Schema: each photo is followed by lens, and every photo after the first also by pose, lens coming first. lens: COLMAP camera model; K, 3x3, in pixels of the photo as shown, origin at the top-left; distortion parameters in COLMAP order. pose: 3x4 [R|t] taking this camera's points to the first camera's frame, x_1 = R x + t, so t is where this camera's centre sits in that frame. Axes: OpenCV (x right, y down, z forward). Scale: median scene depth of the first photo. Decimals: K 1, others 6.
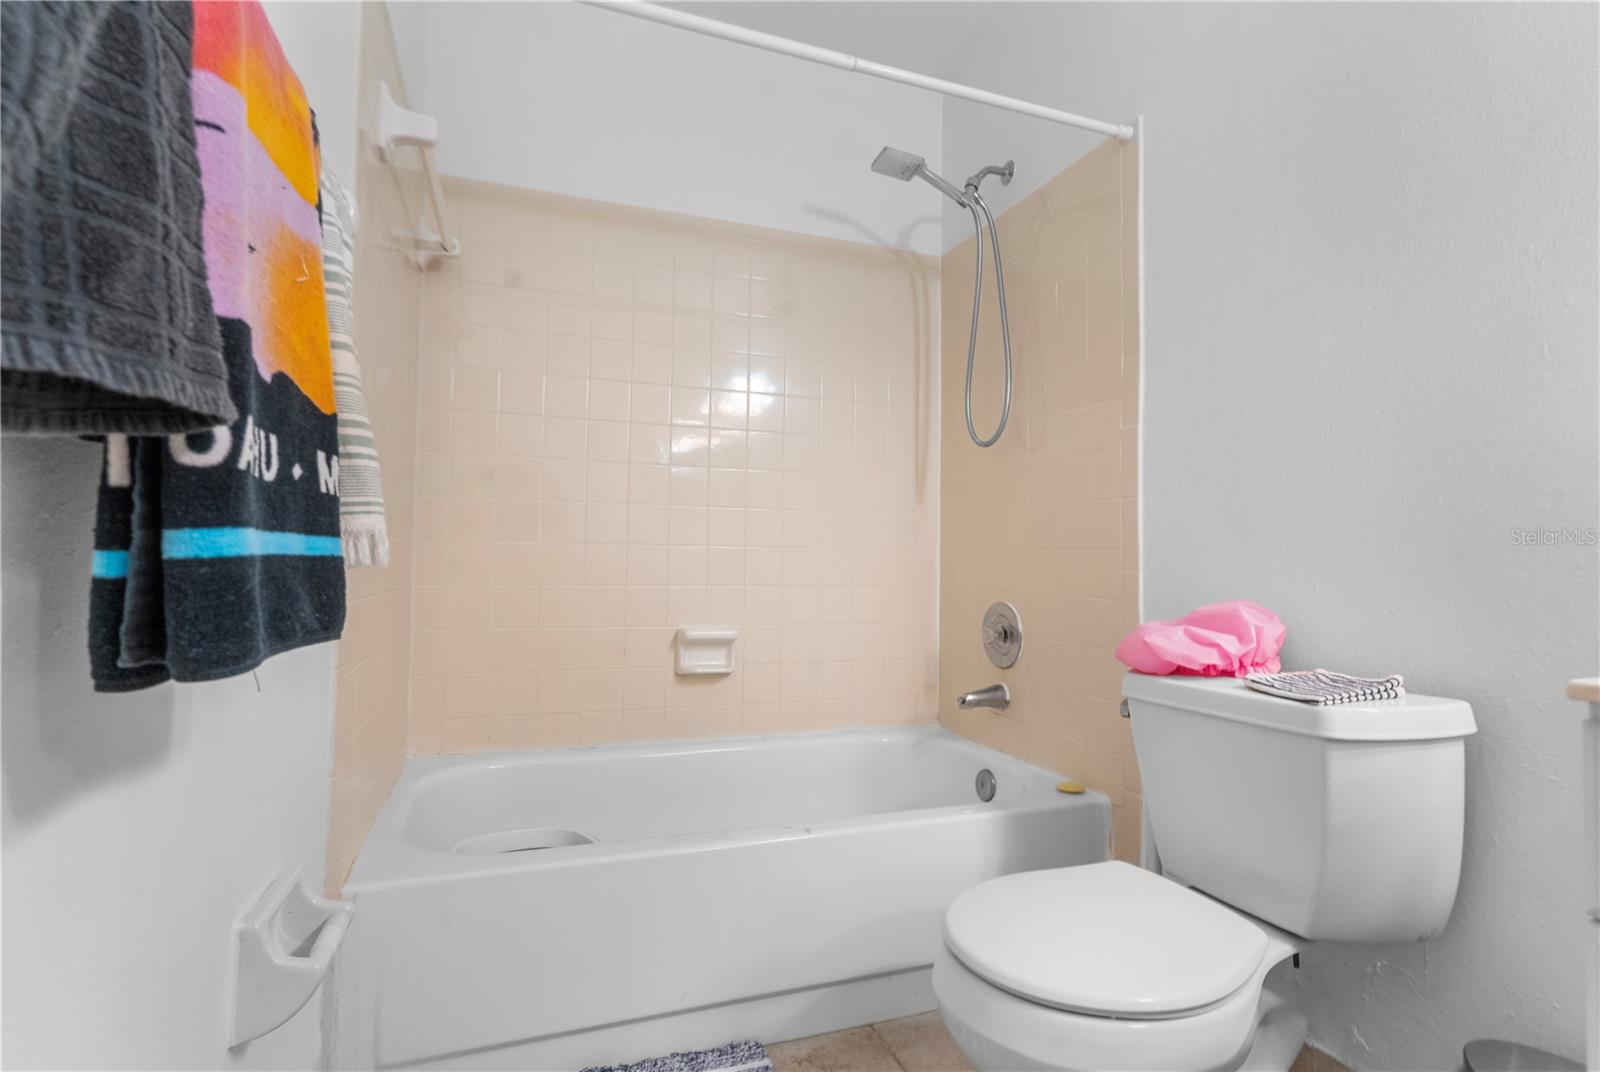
lens RADIAL K [[773.4, 0, 801.4], [0, 773.4, 530.5], [0, 0, 1]] dist [0.004792, -0.000592]
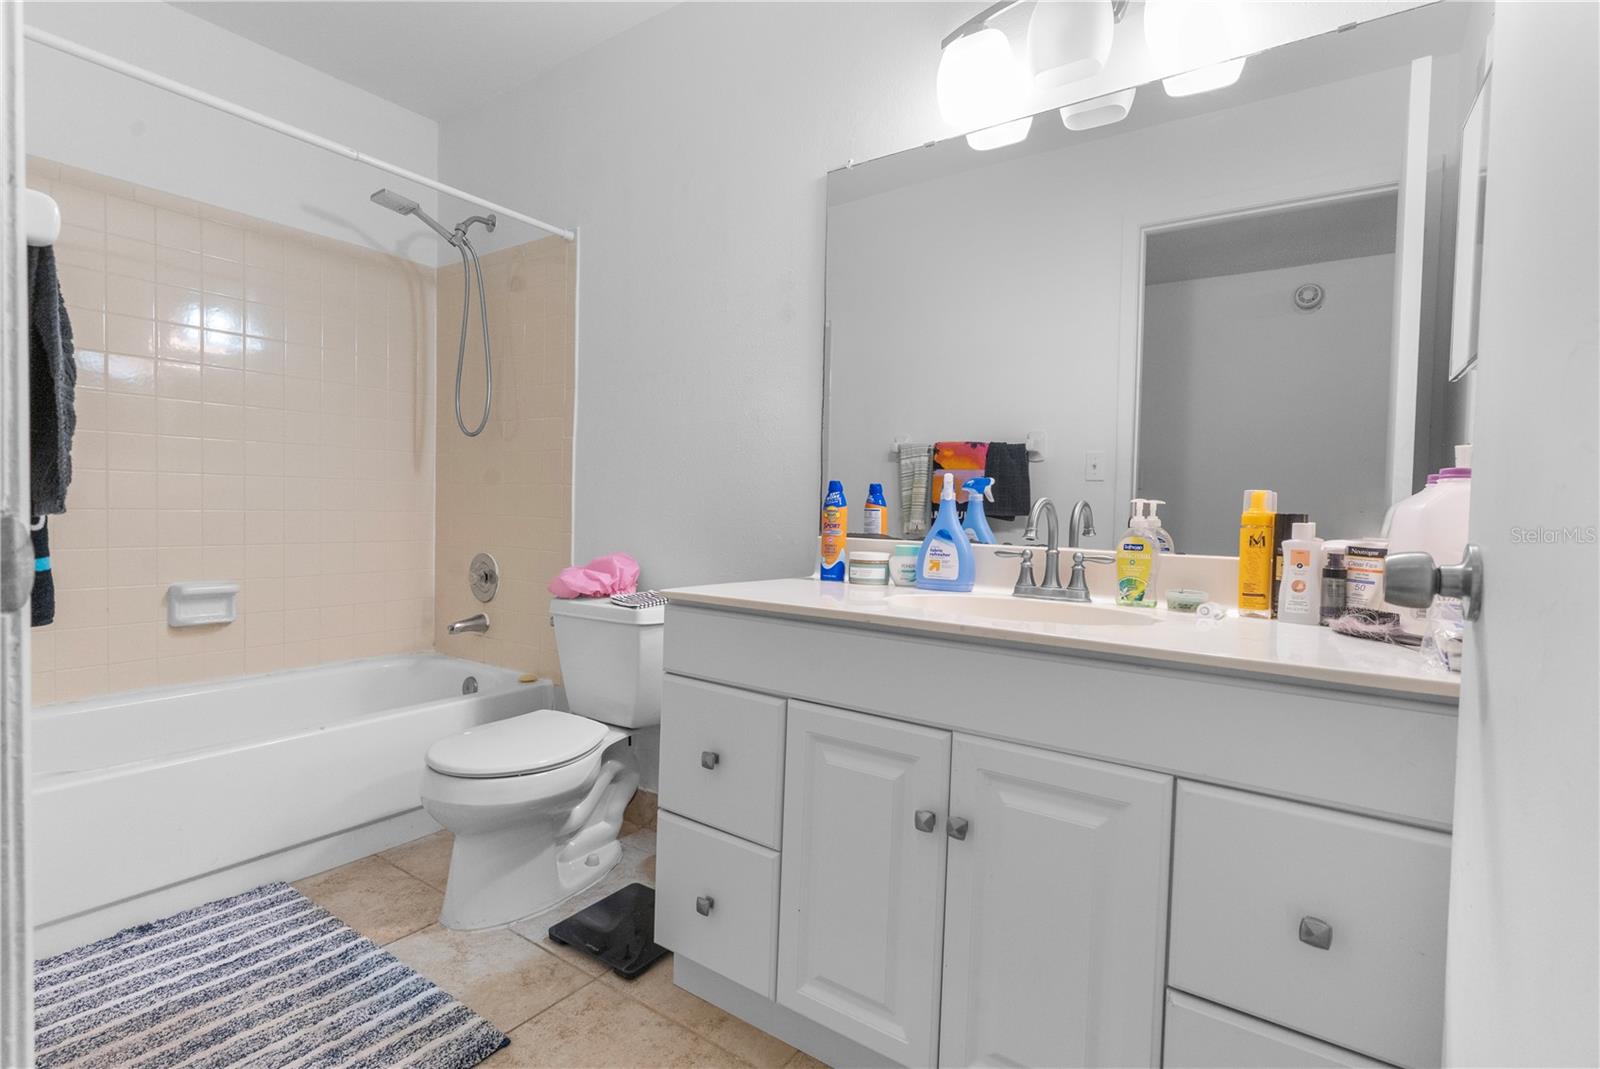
lens RADIAL K [[773.4, 0, 801.4], [0, 773.4, 529.0], [0, 0, 1]] dist [0.004792, -0.000592]
pose [[0.825478, -0.012231, 0.564302, -0.044240], [-0.034064, 0.996863, 0.071437, -0.064909], [-0.563406, -0.078192, 0.822472, -0.416596]]
